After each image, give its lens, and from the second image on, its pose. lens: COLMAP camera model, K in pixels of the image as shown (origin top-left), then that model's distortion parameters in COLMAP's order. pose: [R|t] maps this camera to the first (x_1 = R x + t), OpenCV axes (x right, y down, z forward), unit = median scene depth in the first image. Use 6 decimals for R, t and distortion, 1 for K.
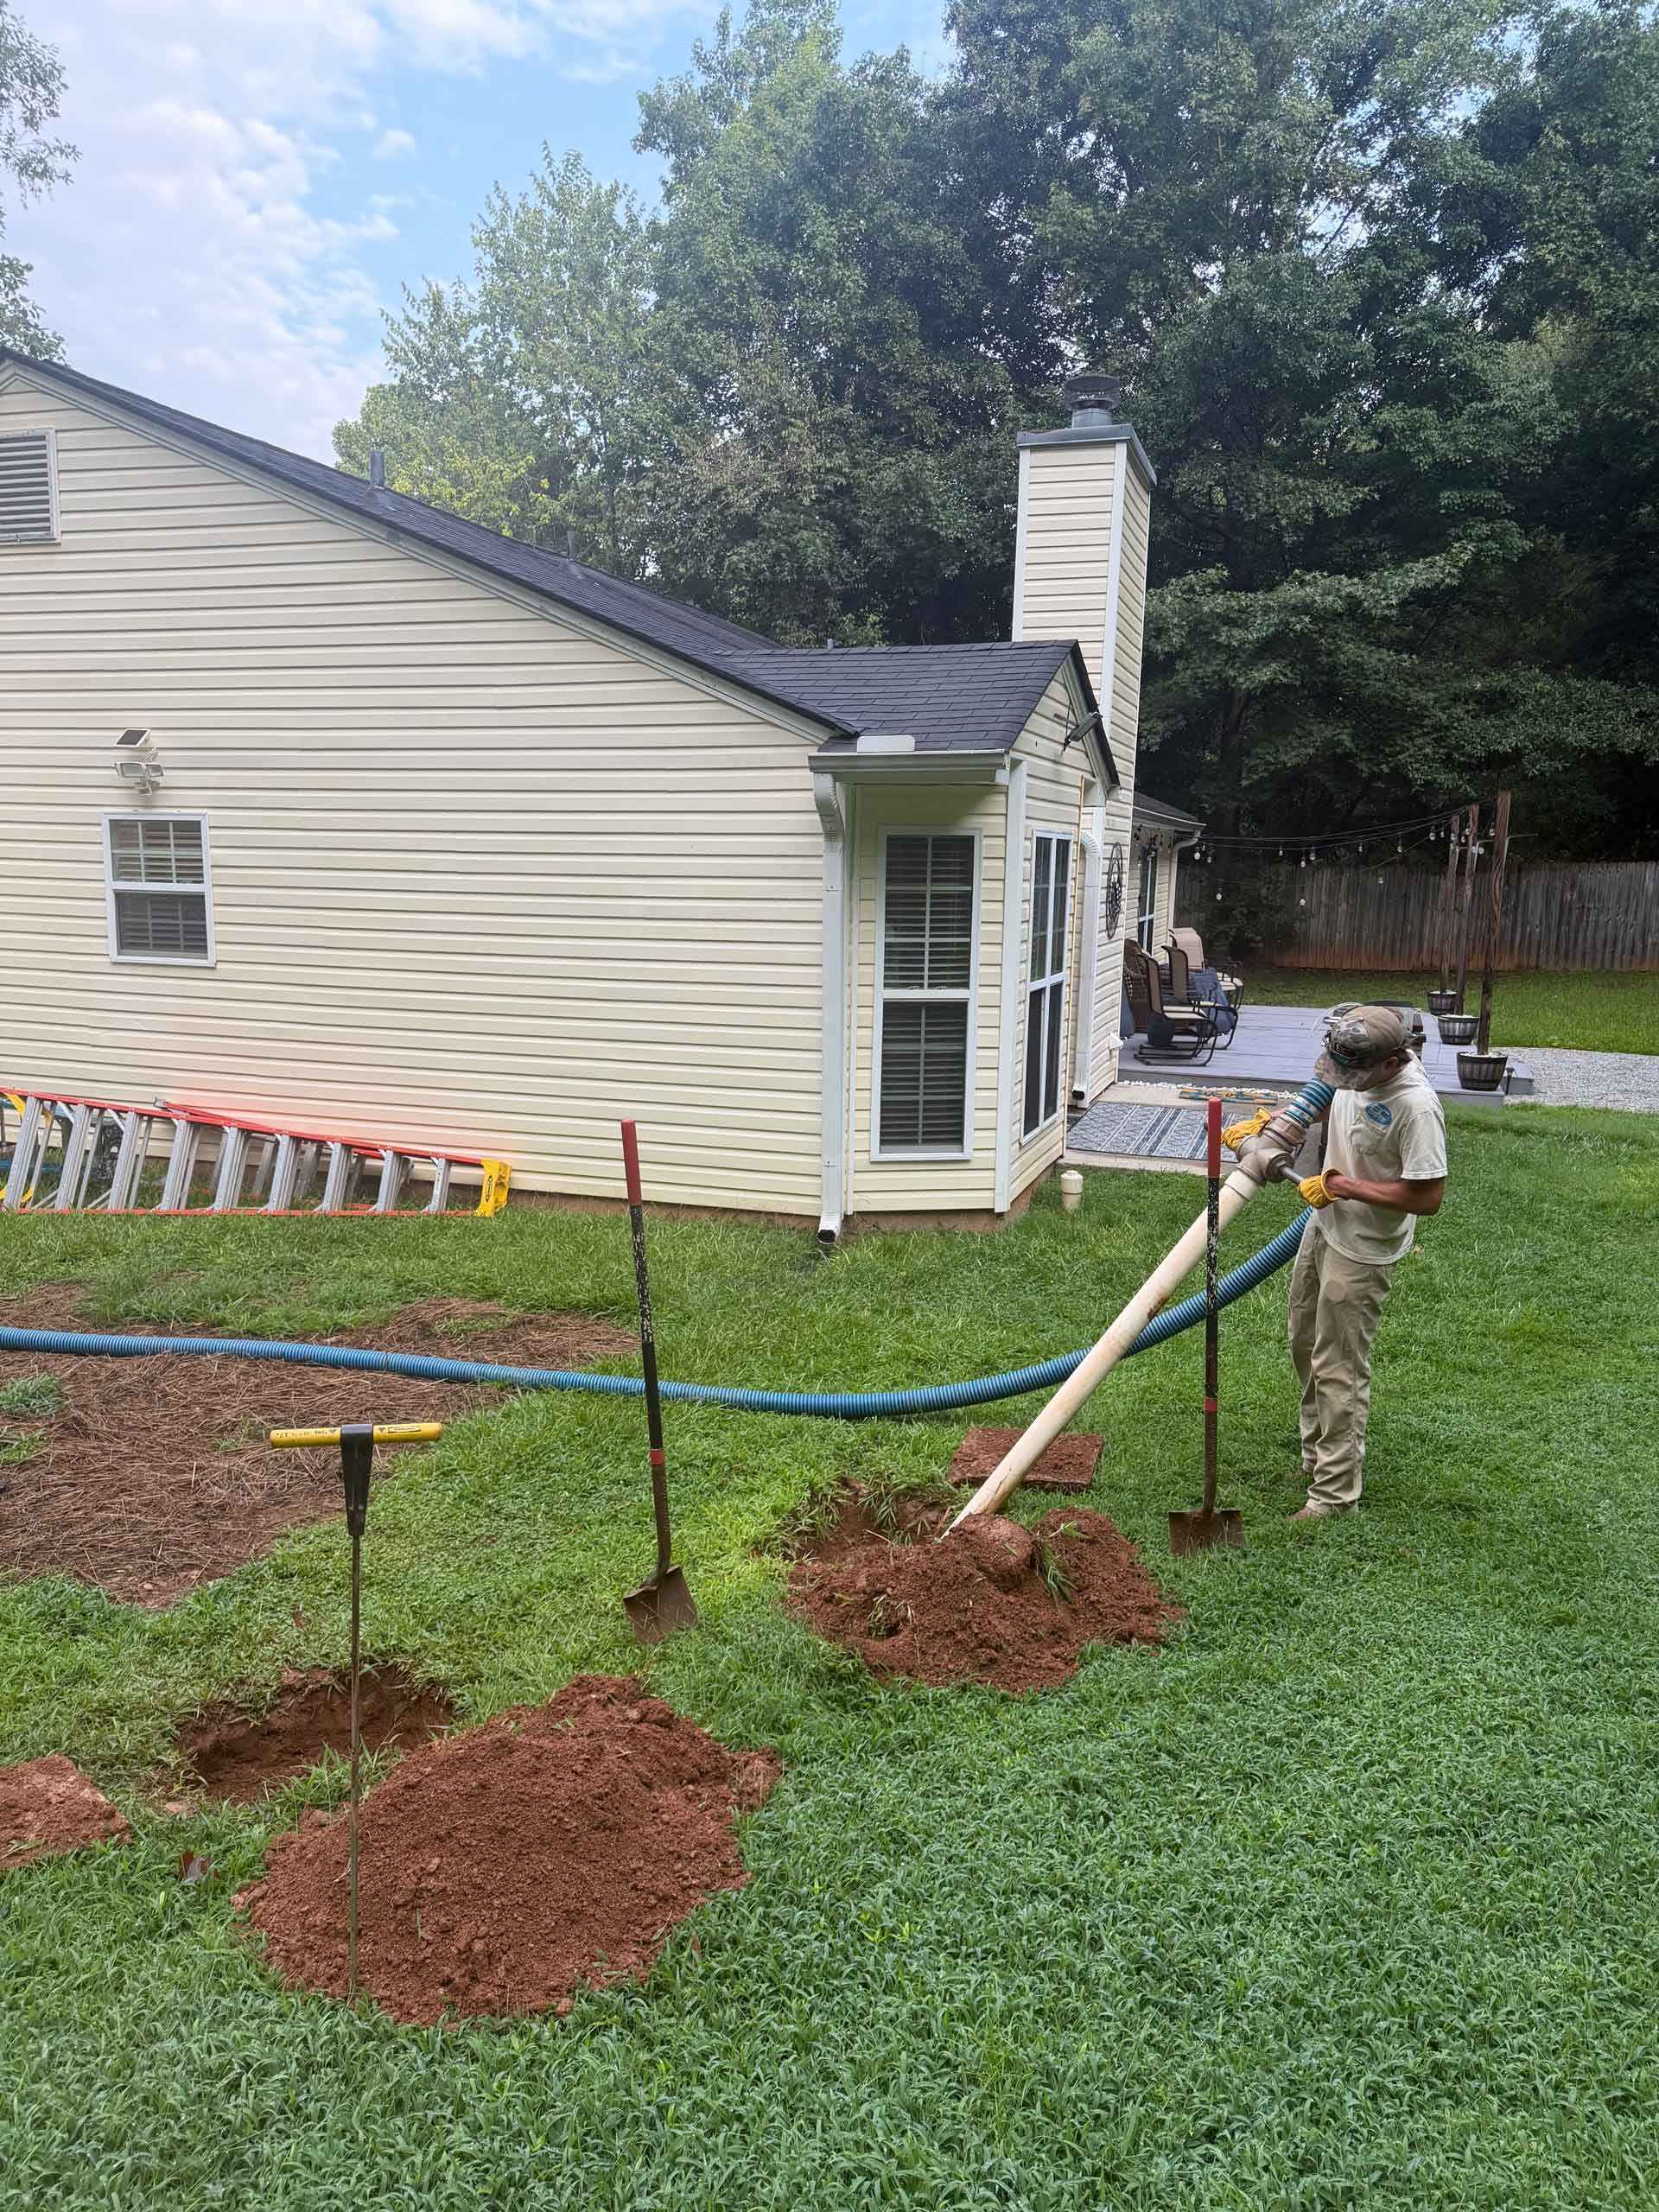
lens RADIAL K [[1594.5, 0, 838.8], [0, 1594.5, 1093.9], [0, 0, 1]] dist [0.016211, -0.011213]
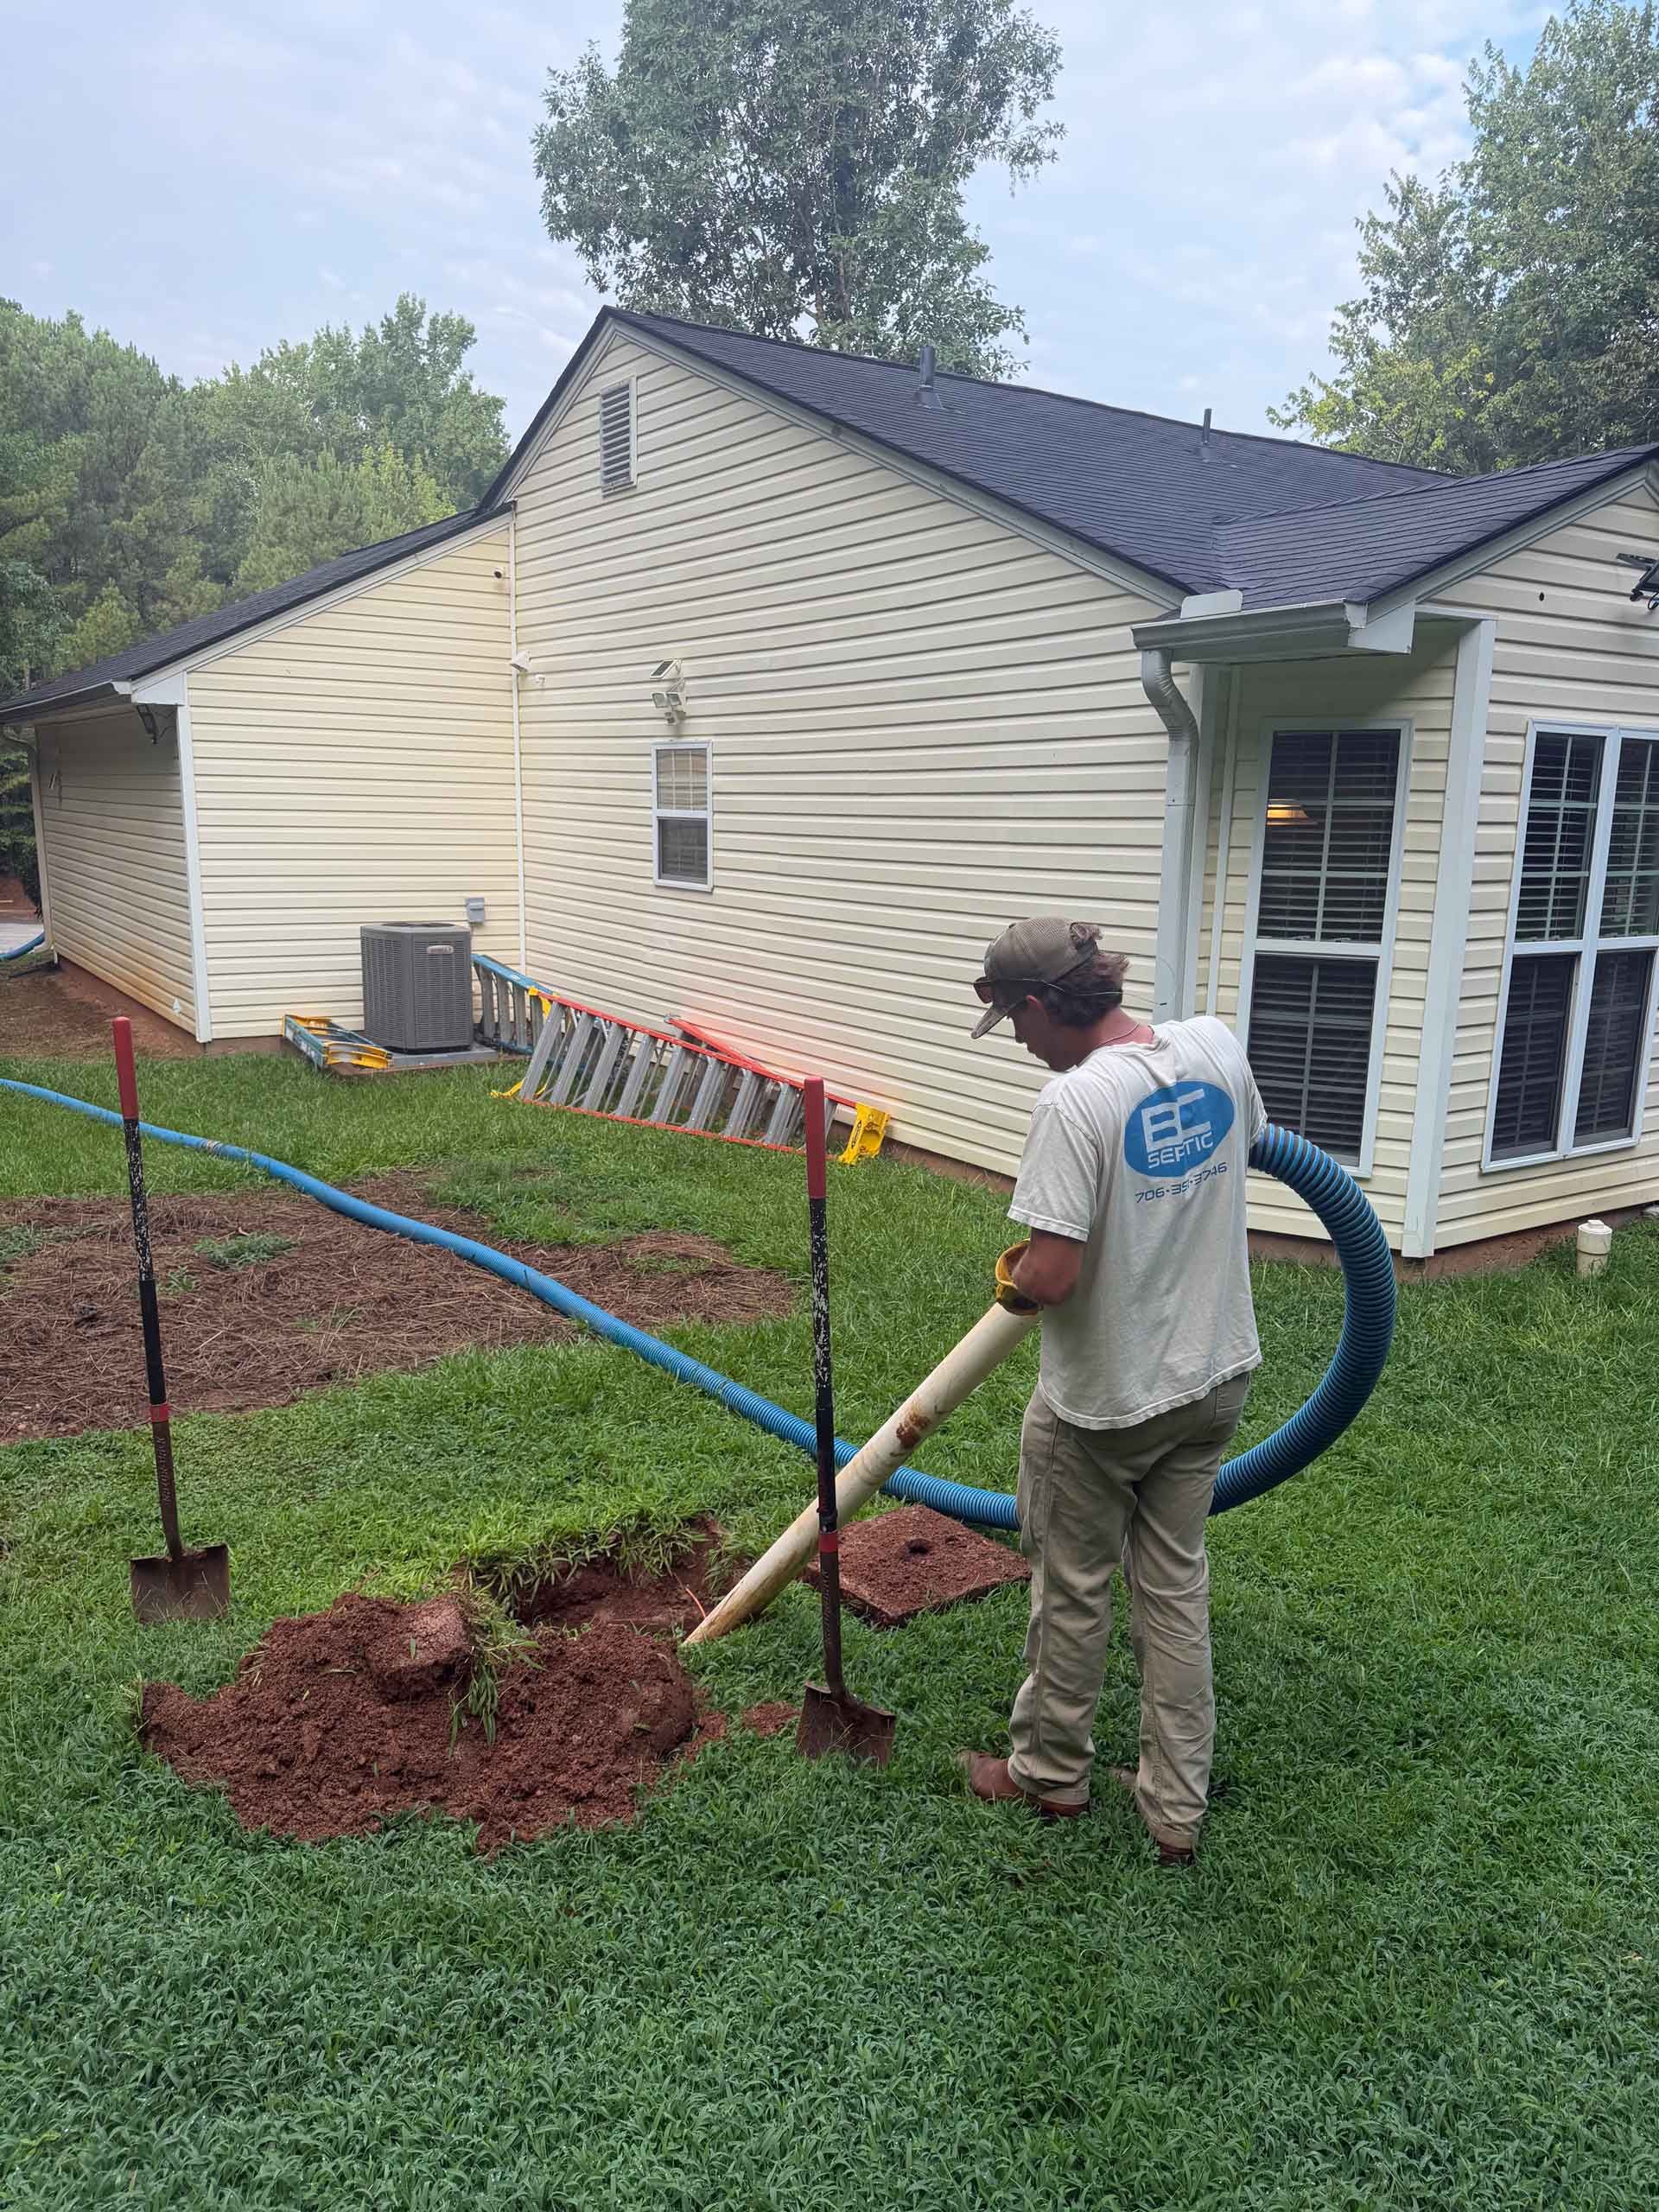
lens RADIAL K [[1594.5, 0, 828.2], [0, 1594.5, 1127.1], [0, 0, 1]] dist [0.016211, -0.011213]
pose [[0.767788, 0.120049, -0.629357, 0.354411], [-0.097864, 0.992737, 0.069974, -0.008914], [0.633186, 0.007866, 0.773960, 0.273734]]
